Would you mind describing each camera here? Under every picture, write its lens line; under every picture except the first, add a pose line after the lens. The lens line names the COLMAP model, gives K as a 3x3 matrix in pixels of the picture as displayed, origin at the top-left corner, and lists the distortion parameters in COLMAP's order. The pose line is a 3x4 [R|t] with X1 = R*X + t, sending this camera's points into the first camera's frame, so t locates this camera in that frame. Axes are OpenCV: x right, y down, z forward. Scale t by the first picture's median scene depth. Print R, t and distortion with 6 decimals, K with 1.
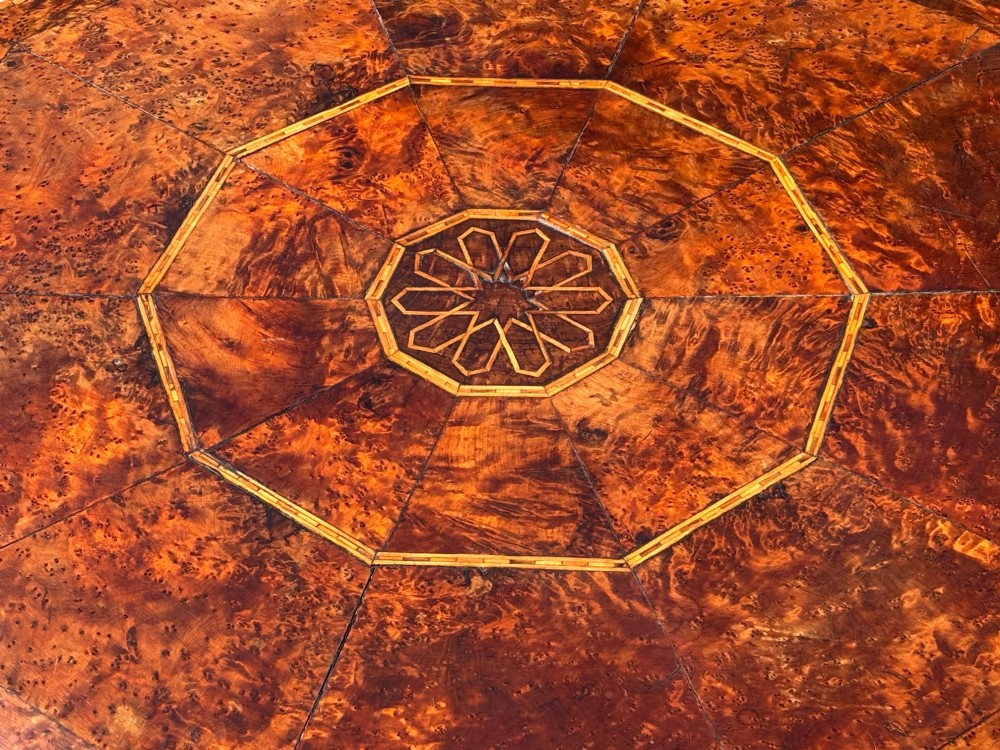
lens RADIAL K [[2304.4, 0, 487.7], [0, 2304.4, 356.0], [0, 0, 1]] dist [0.190324, 0.000000]
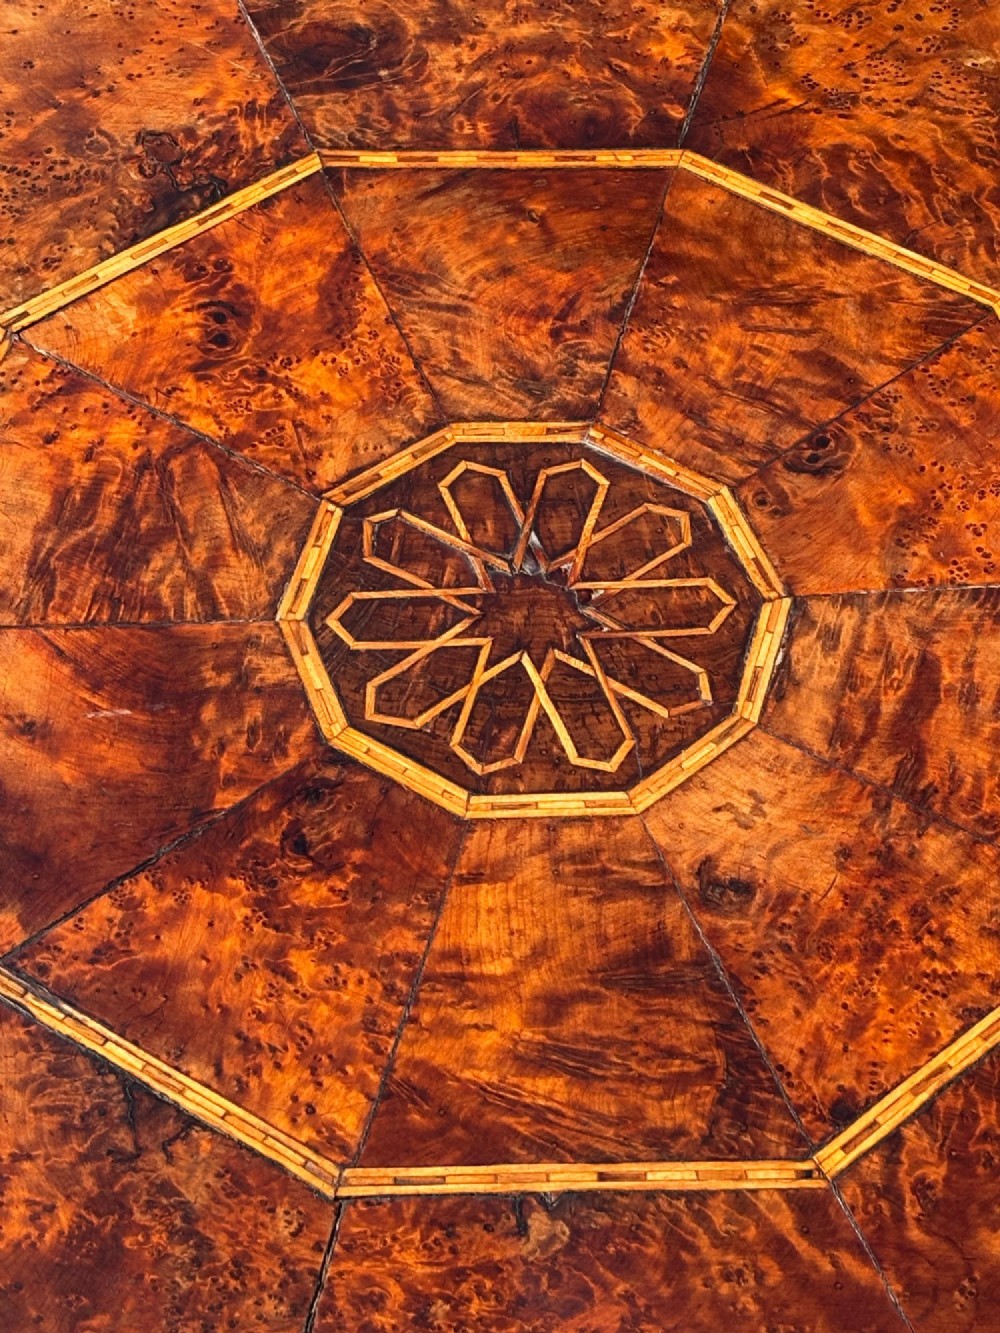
lens RADIAL K [[3071.8, 0, 522.8], [0, 3071.8, 667.1], [0, 0, 1]] dist [0.190324, 0.000000]
pose [[0.996757, -0.042140, 0.068550, -0.046534], [0.032207, 0.989622, 0.140040, -0.114562], [-0.073740, -0.137378, 0.987770, 0.295968]]
